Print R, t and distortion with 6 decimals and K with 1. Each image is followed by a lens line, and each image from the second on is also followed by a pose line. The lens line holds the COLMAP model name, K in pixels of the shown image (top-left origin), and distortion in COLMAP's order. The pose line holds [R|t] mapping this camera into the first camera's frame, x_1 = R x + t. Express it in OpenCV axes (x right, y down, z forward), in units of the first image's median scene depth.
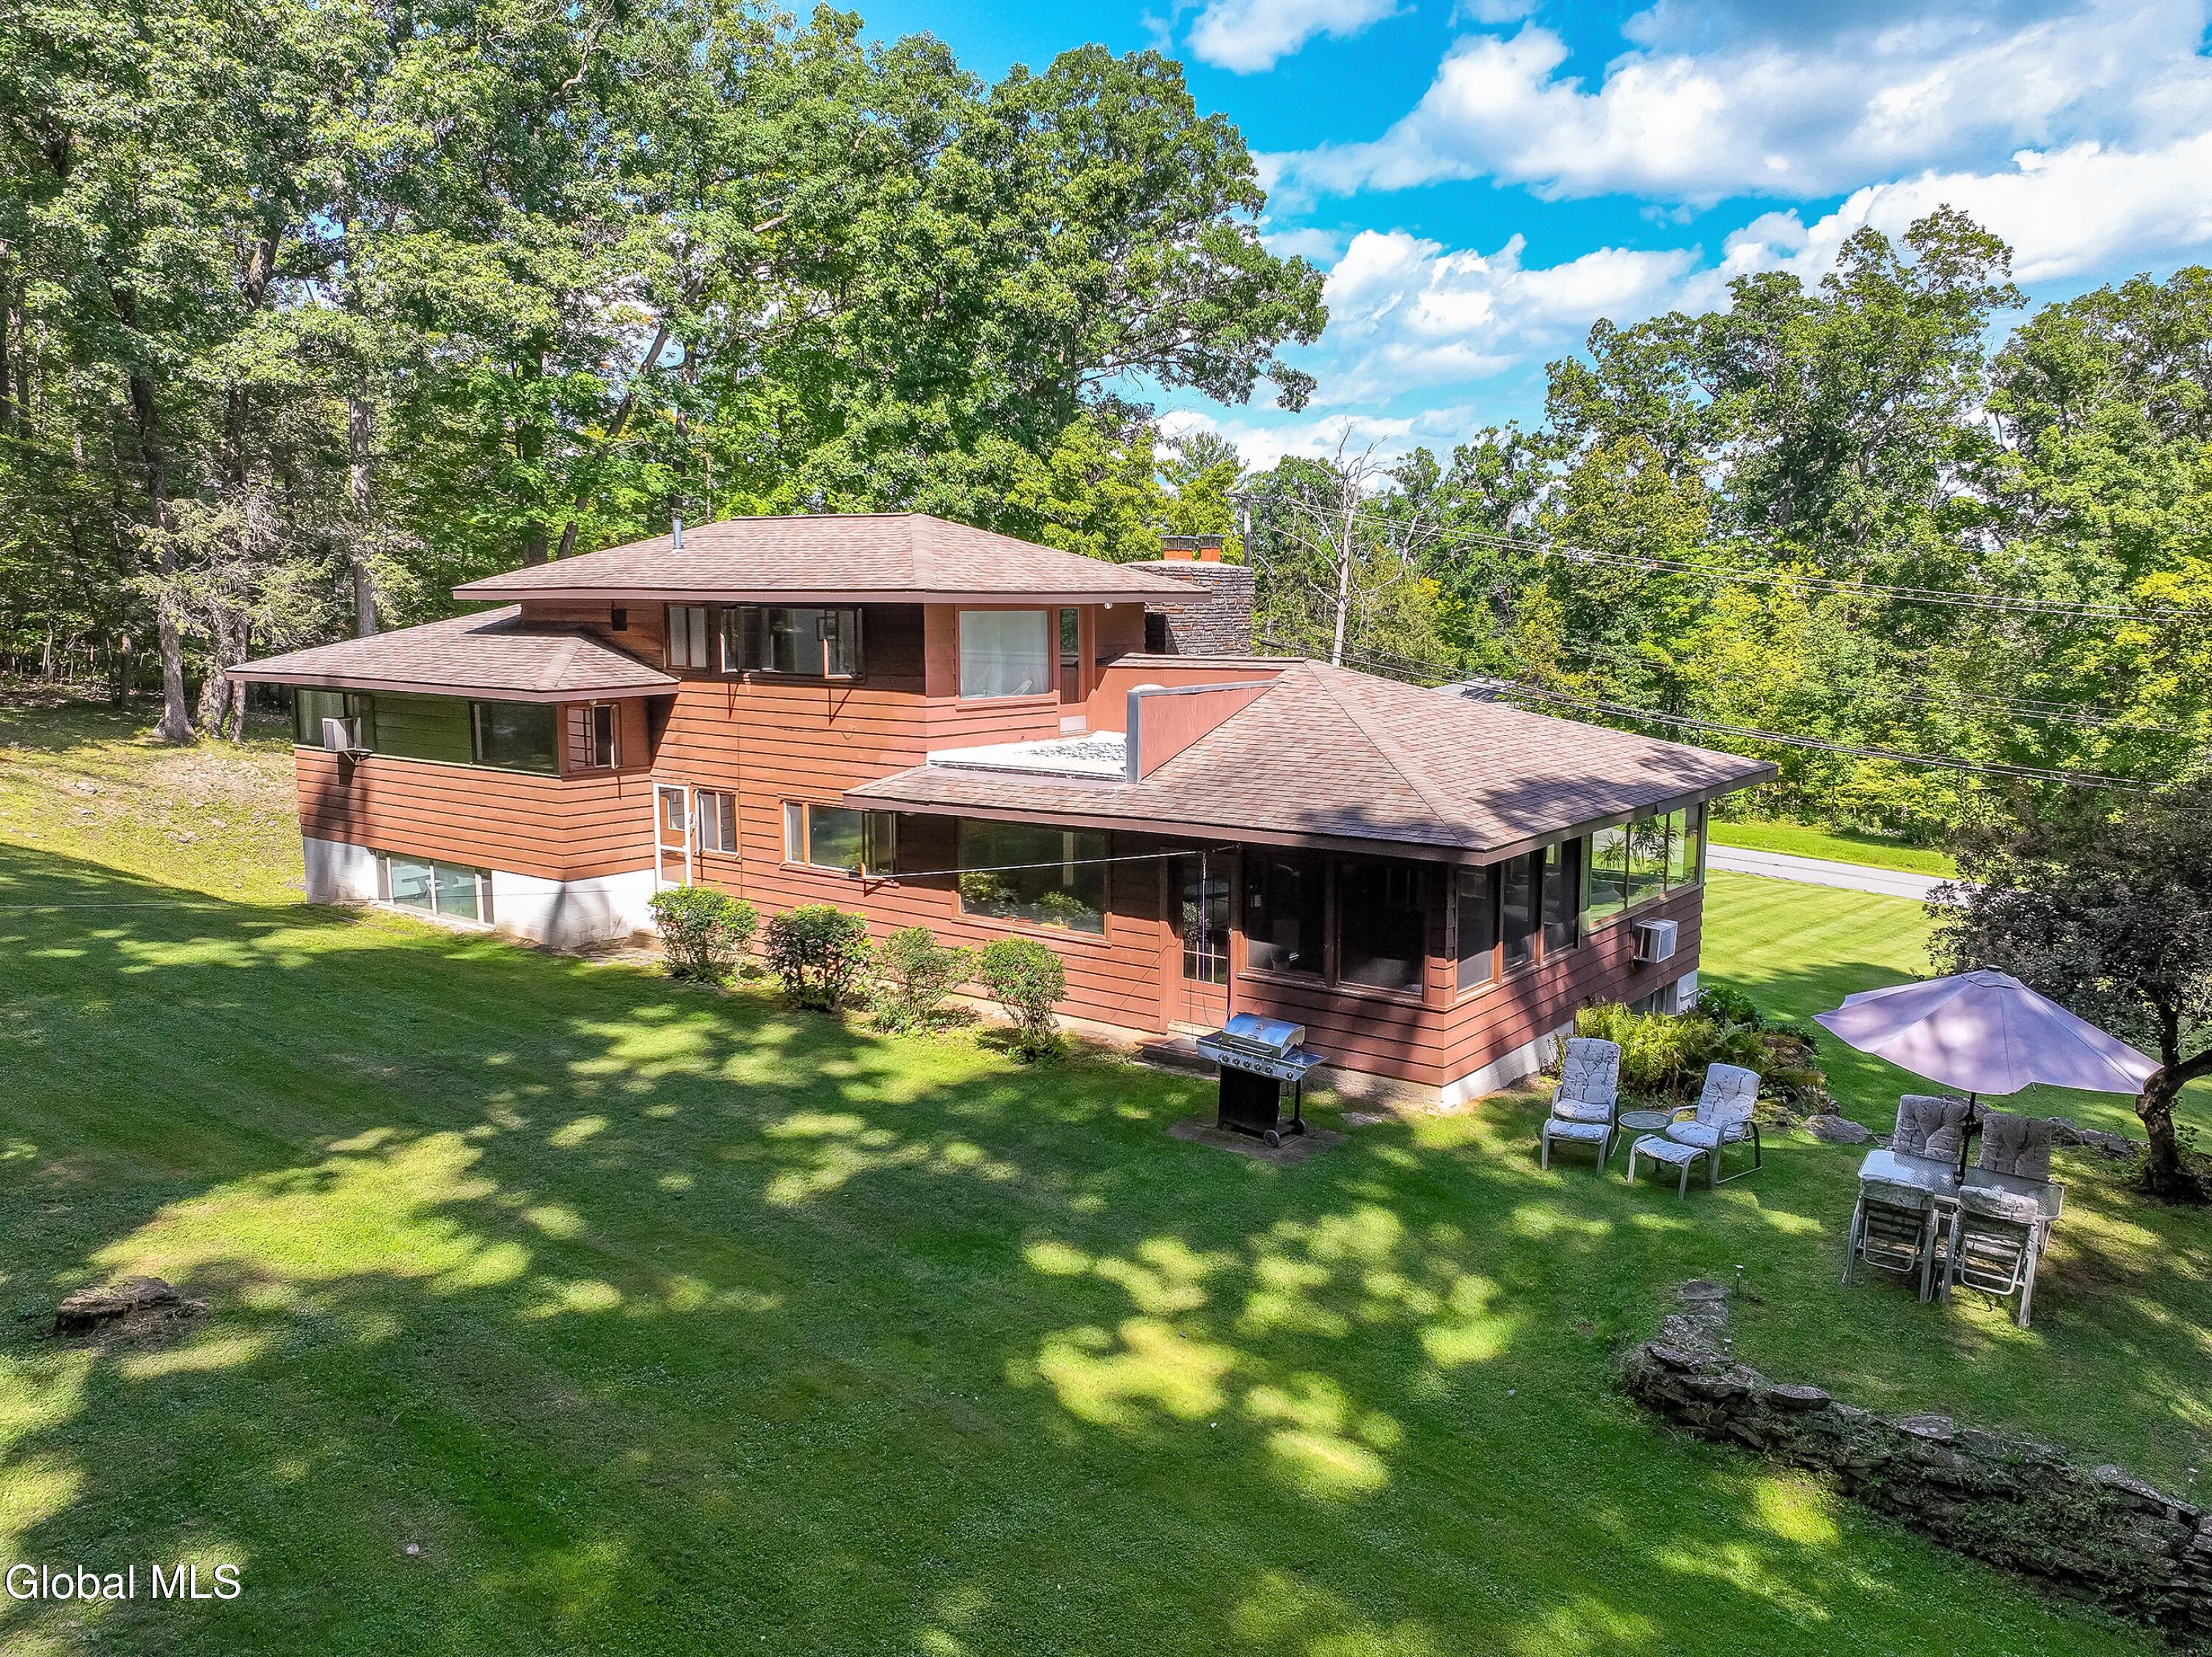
lens RADIAL K [[1734.4, 0, 1111.8], [0, 1734.4, 864.2], [0, 0, 1]] dist [0.003121, -0.002126]
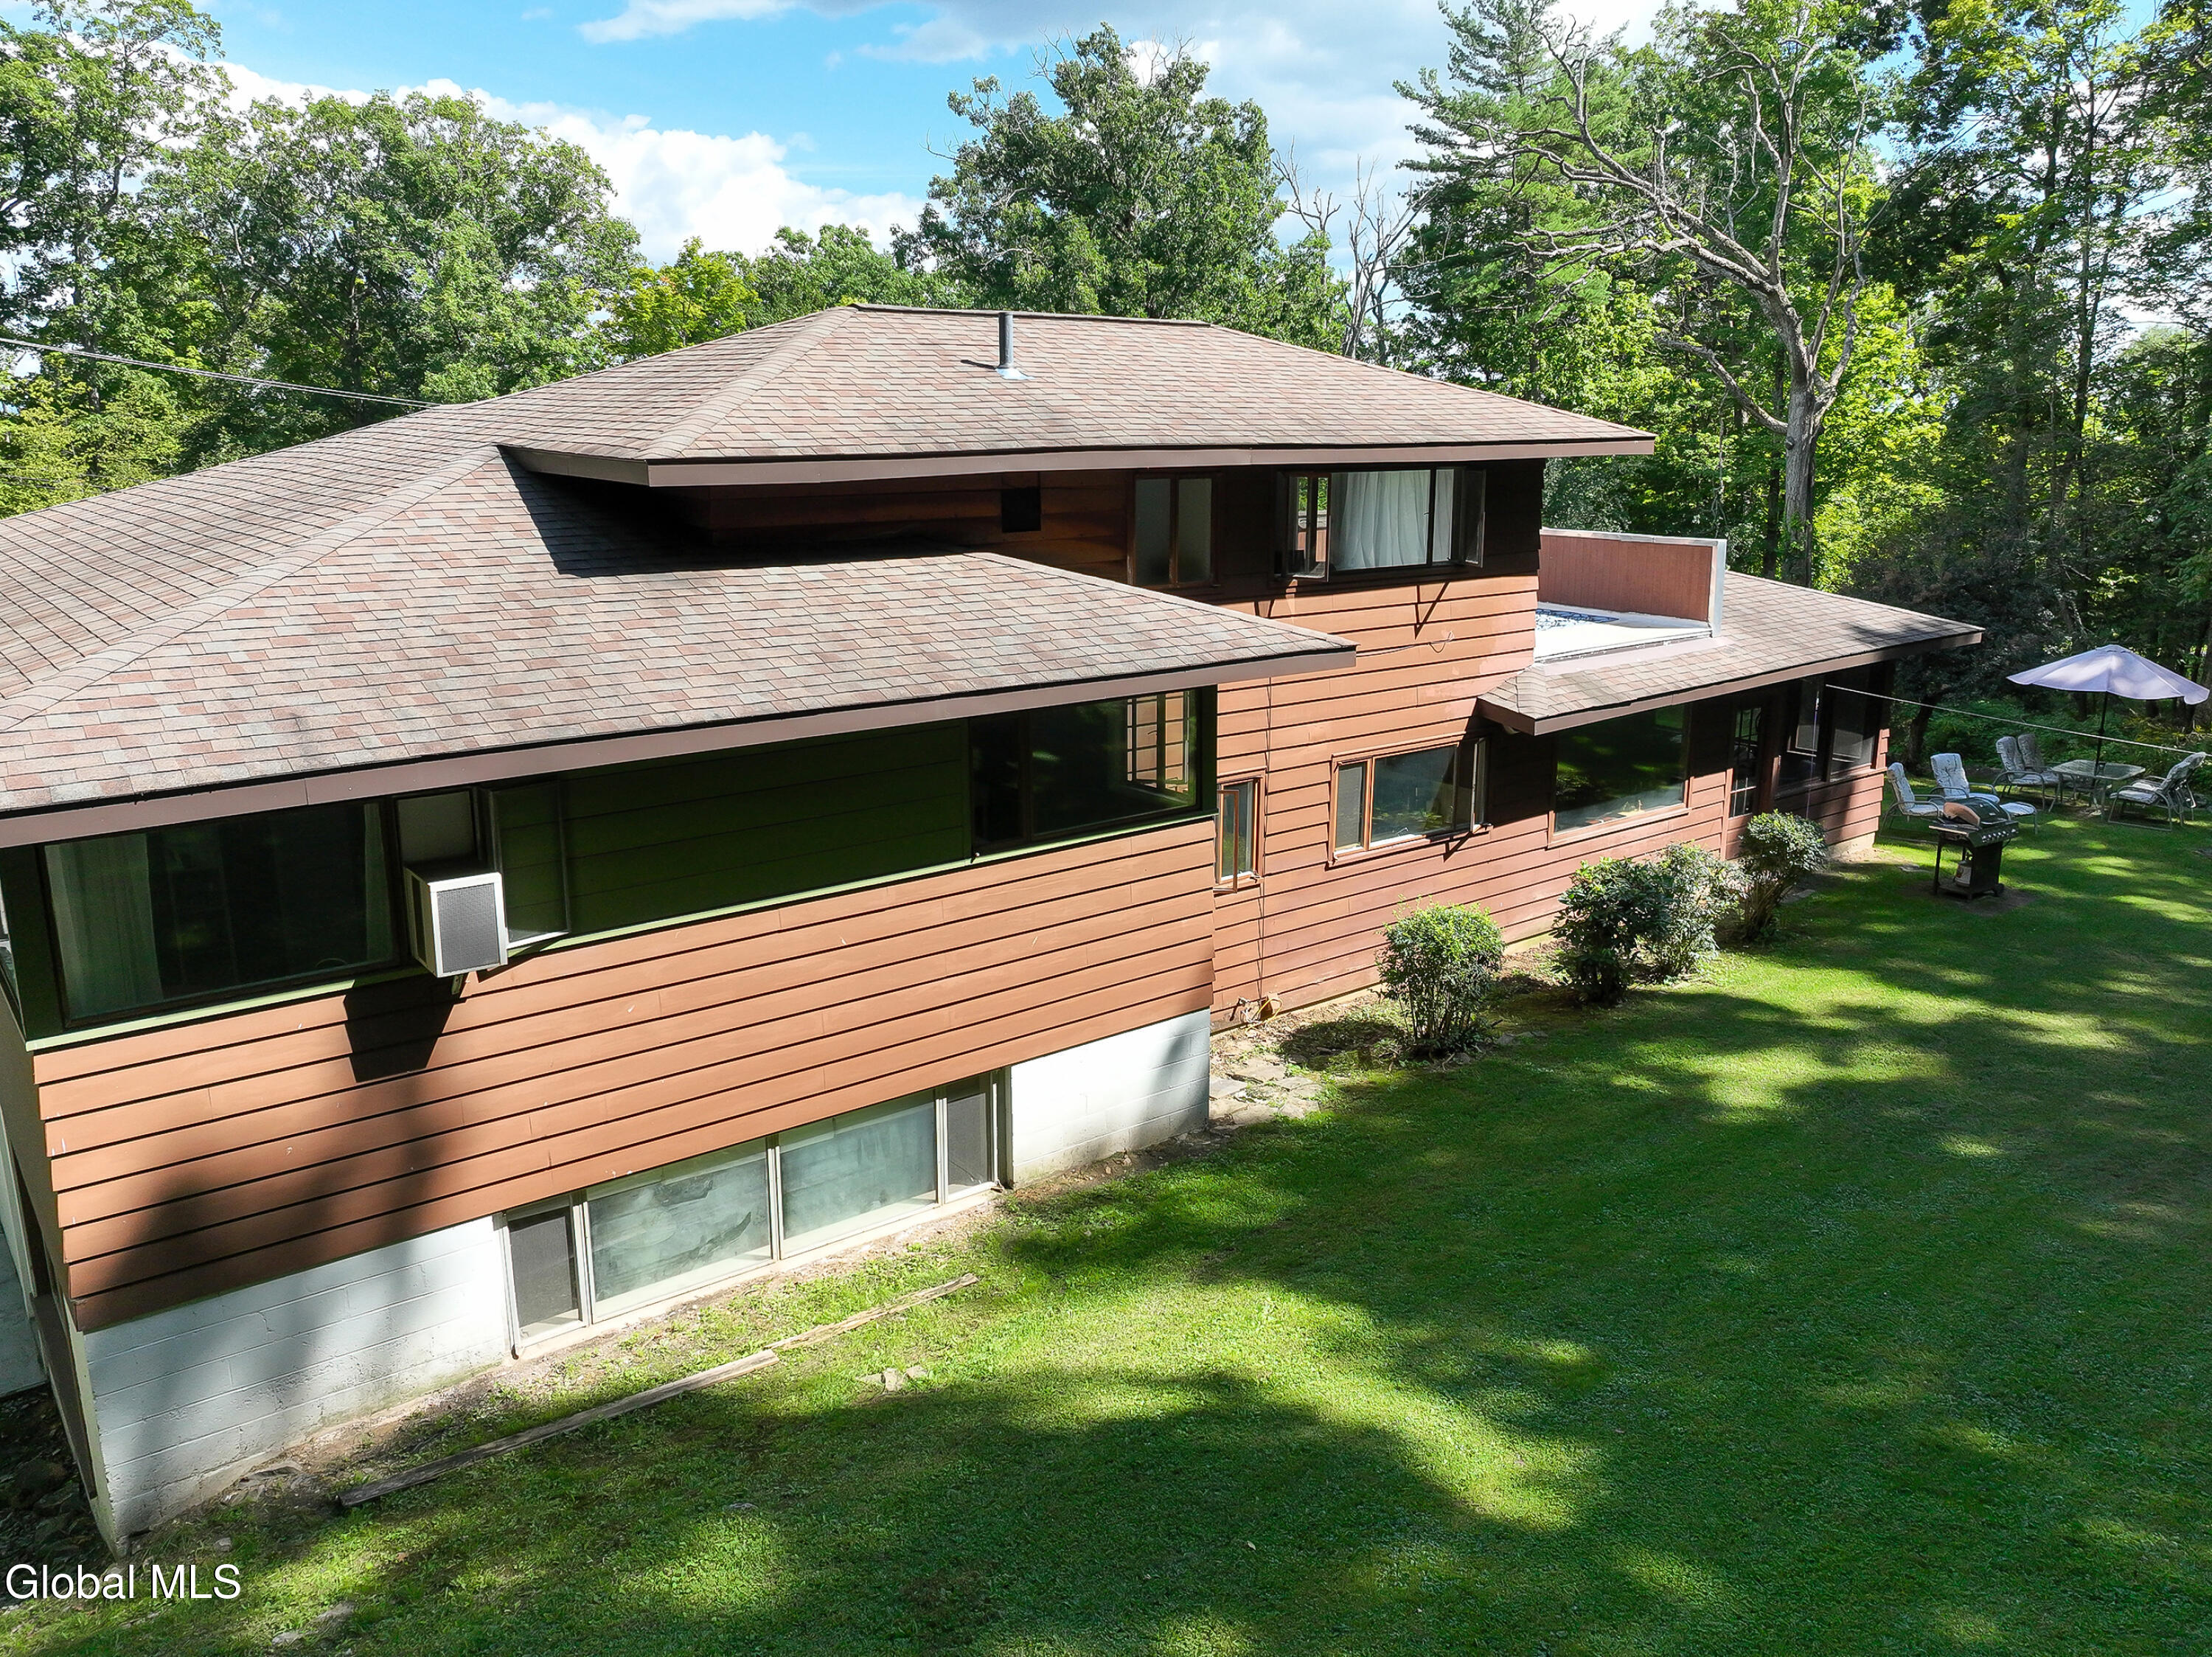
lens RADIAL K [[1558.9, 0, 1103.8], [0, 1558.9, 764.7], [0, 0, 1]] dist [0.001929, 0.000996]
pose [[0.269127, -0.199839, 0.942144, -0.412101], [0.155411, 0.974427, 0.162293, -0.078223], [-0.950483, 0.102742, 0.293302, 0.484374]]
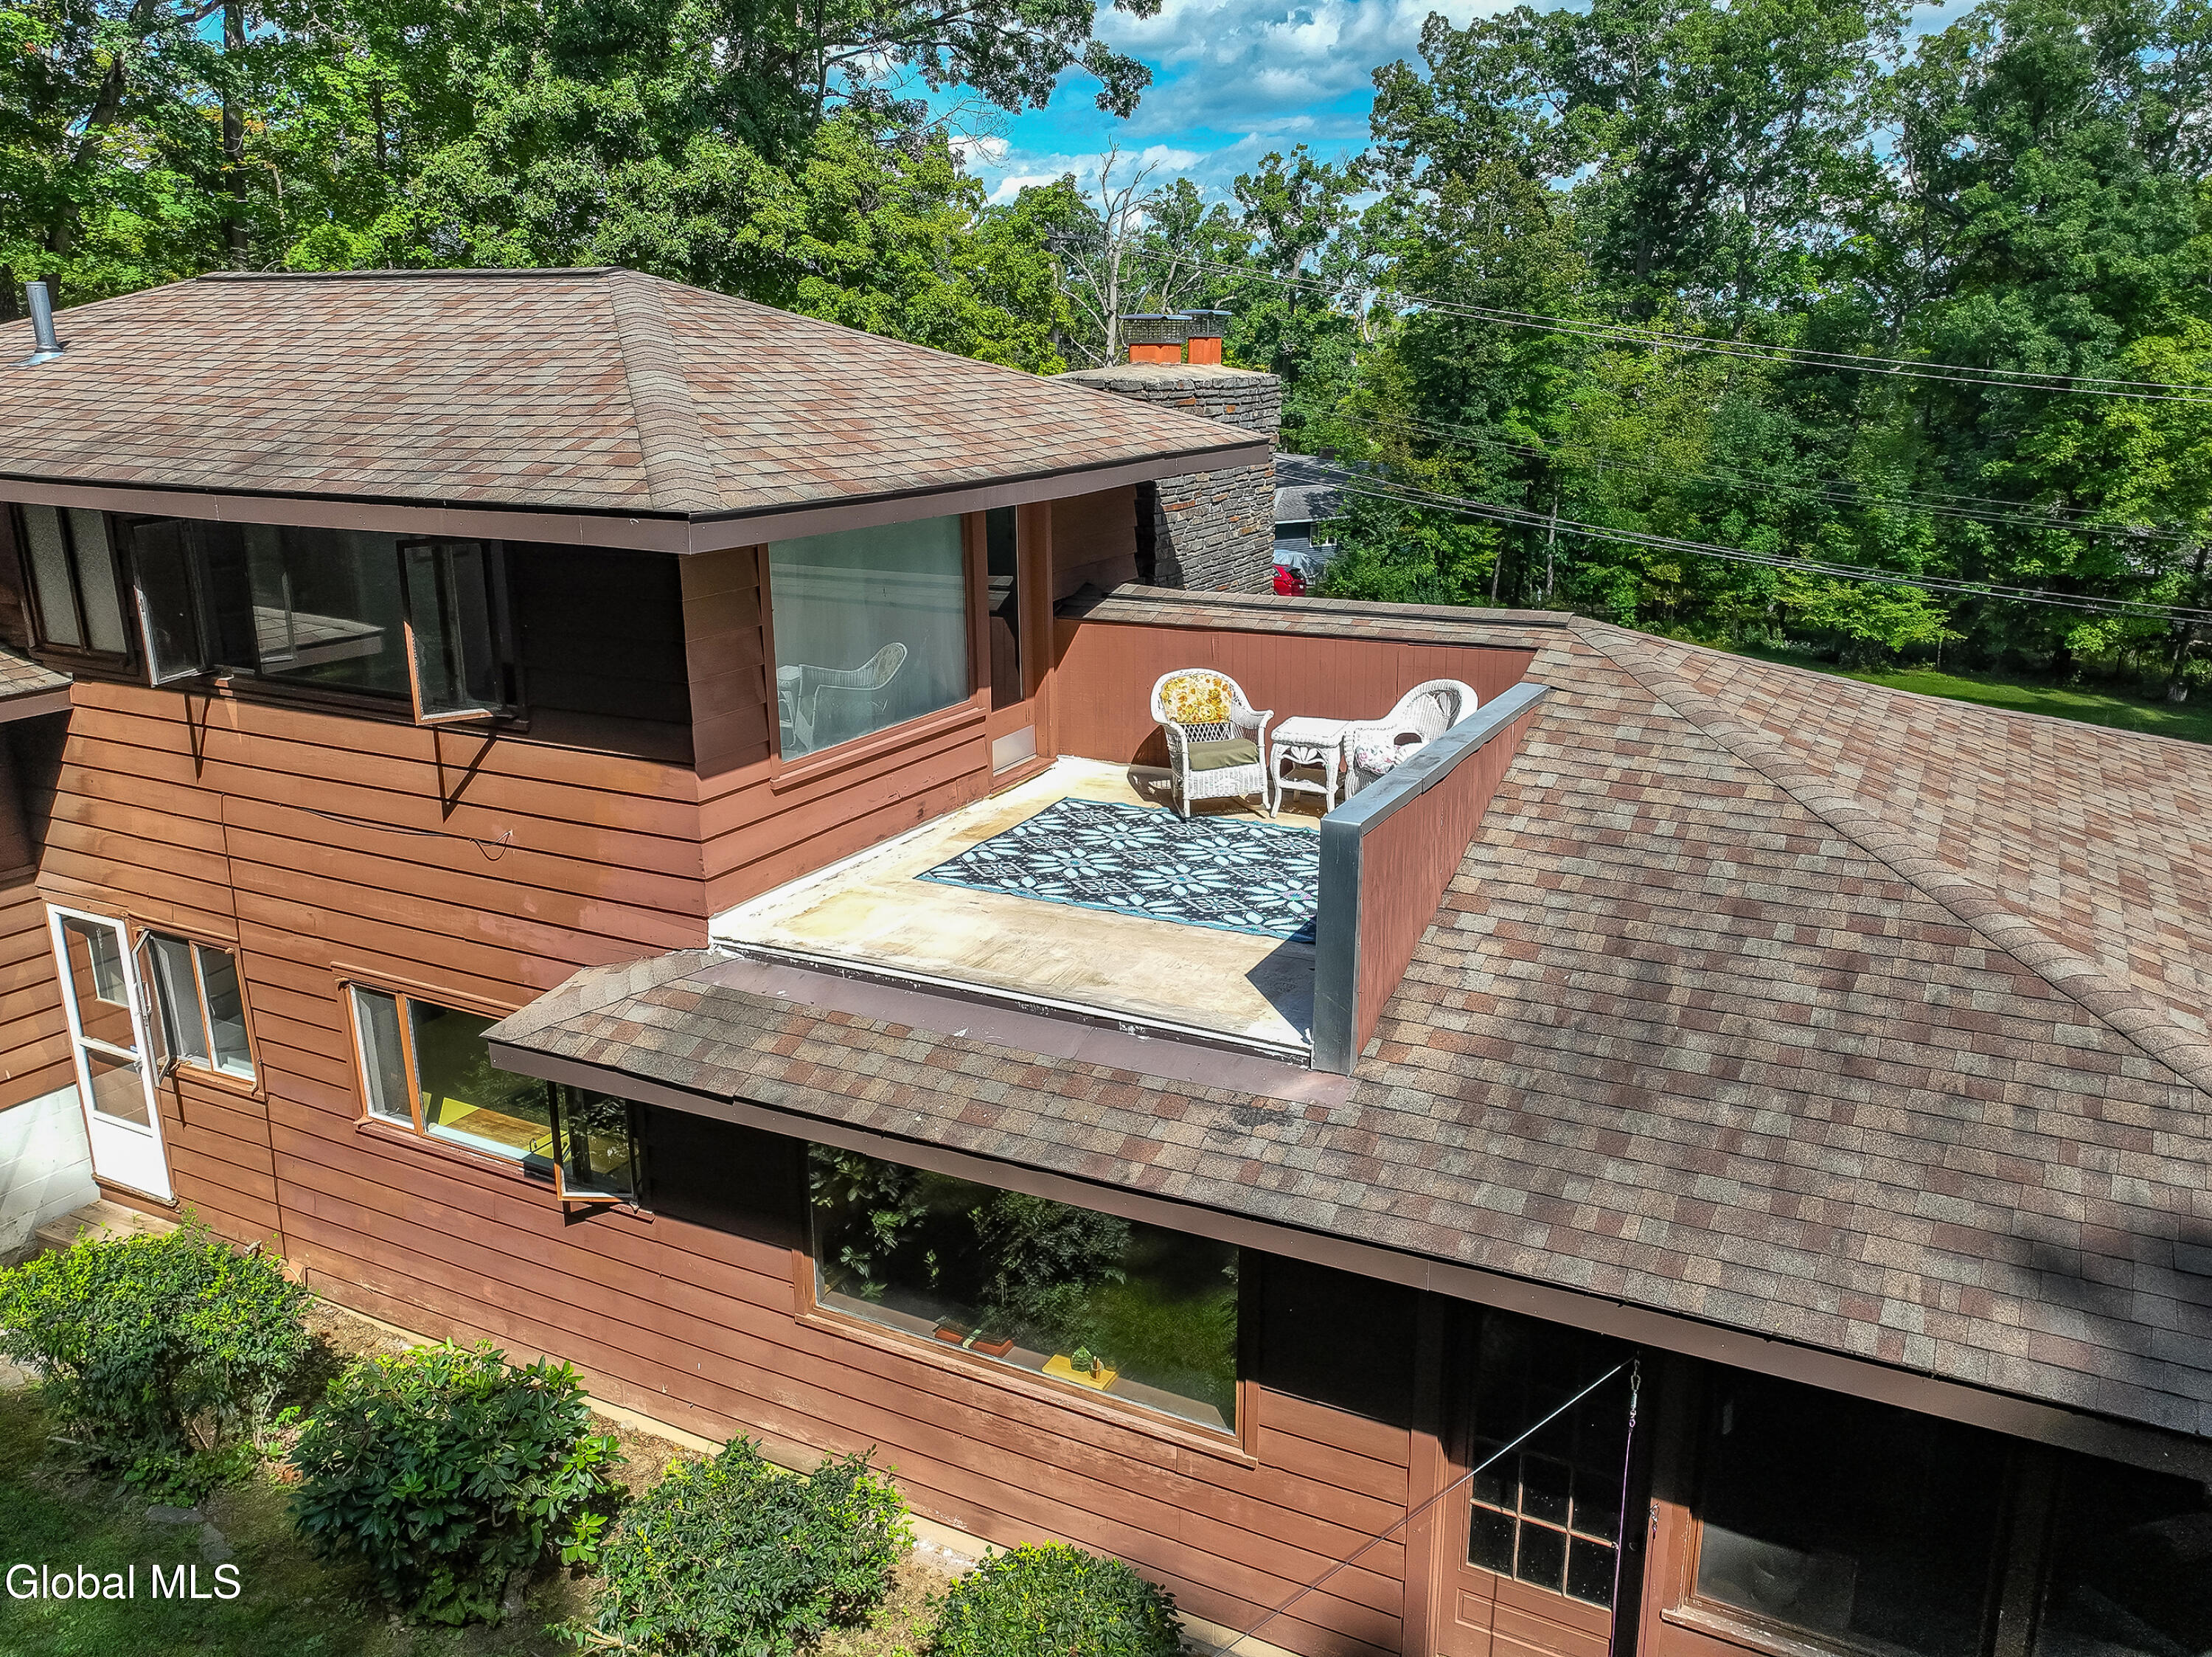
lens RADIAL K [[1688.7, 0, 1113.5], [0, 1688.7, 837.3], [0, 0, 1]] dist [0.008803, 0.007124]
pose [[0.984381, -0.052781, 0.167950, -0.039374], [0.029975, 0.990319, 0.135537, -0.064361], [-0.173478, -0.128386, 0.976434, 0.304220]]
